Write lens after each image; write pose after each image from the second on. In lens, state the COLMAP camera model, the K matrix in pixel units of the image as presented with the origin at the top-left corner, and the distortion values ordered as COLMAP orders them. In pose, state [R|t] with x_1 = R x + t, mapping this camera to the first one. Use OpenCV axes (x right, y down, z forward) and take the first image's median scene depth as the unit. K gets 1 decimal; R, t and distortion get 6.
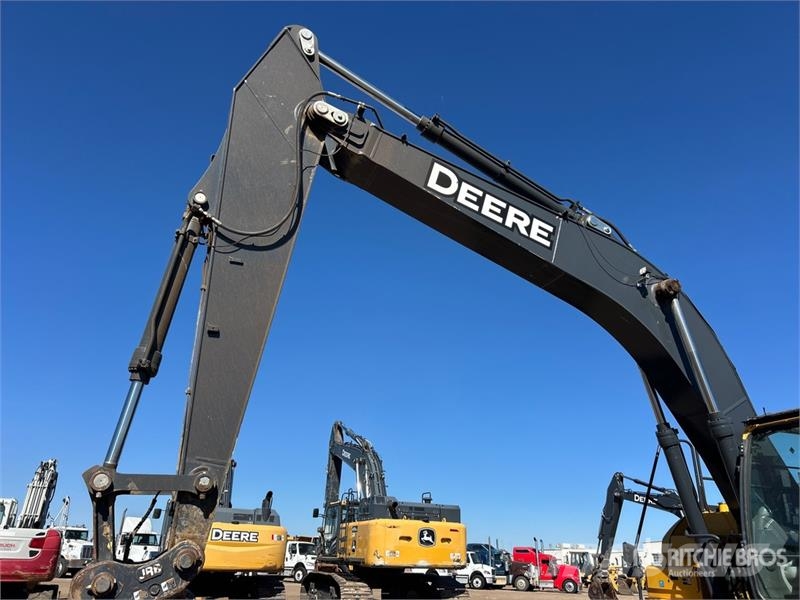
lens RADIAL K [[607.7, 0, 398.0], [0, 607.7, 295.8], [0, 0, 1]] dist [0.061497, -0.075717]
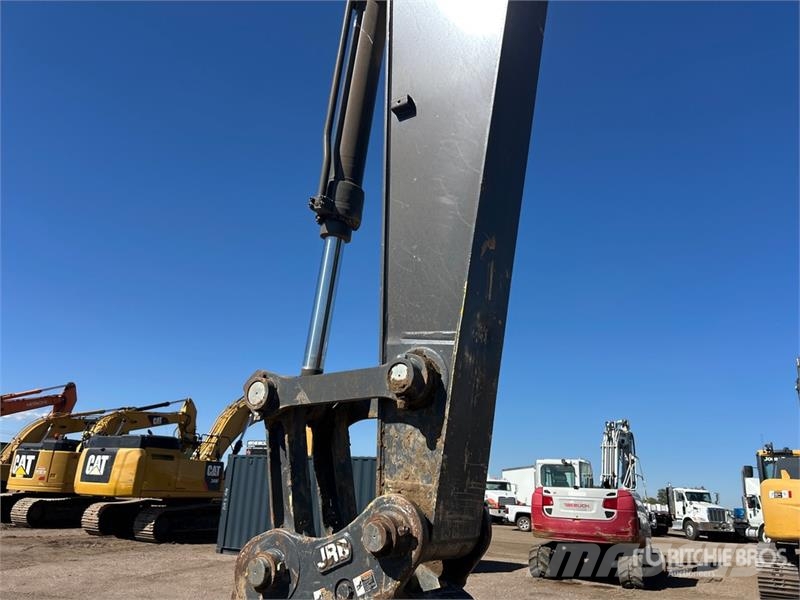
lens RADIAL K [[607.7, 0, 398.0], [0, 607.7, 295.8], [0, 0, 1]] dist [0.061497, -0.075717]
pose [[0.600693, -0.244473, -0.761184, 0.037293], [0.284717, 0.955092, -0.082065, 0.175359], [0.747064, -0.167427, 0.643323, 0.435400]]
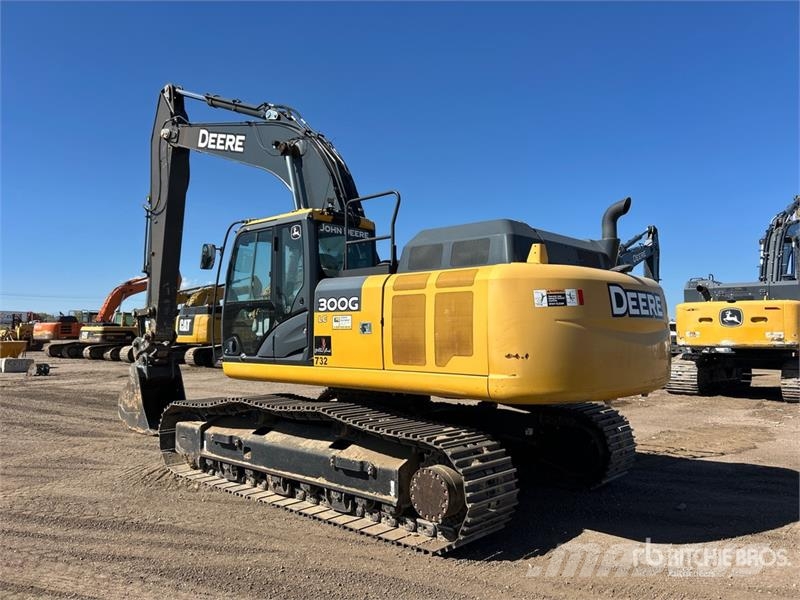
lens RADIAL K [[607.7, 0, 398.0], [0, 607.7, 295.8], [0, 0, 1]] dist [0.061497, -0.075717]
pose [[0.445657, -0.084995, -0.891160, 1.647075], [0.356444, 0.930015, 0.089552, 0.245620], [0.821181, -0.357558, 0.444764, 0.442844]]
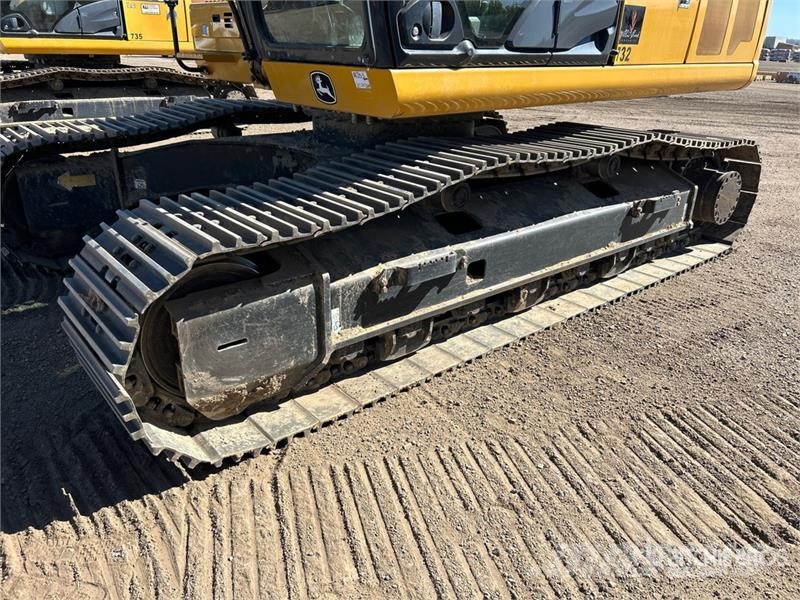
lens RADIAL K [[607.7, 0, 398.0], [0, 607.7, 295.8], [0, 0, 1]] dist [0.061497, -0.075717]
pose [[0.940212, -0.139641, 0.310647, 0.369755], [-0.124685, 0.707651, 0.695474, 0.177779], [-0.316946, -0.692626, 0.647931, 0.287641]]
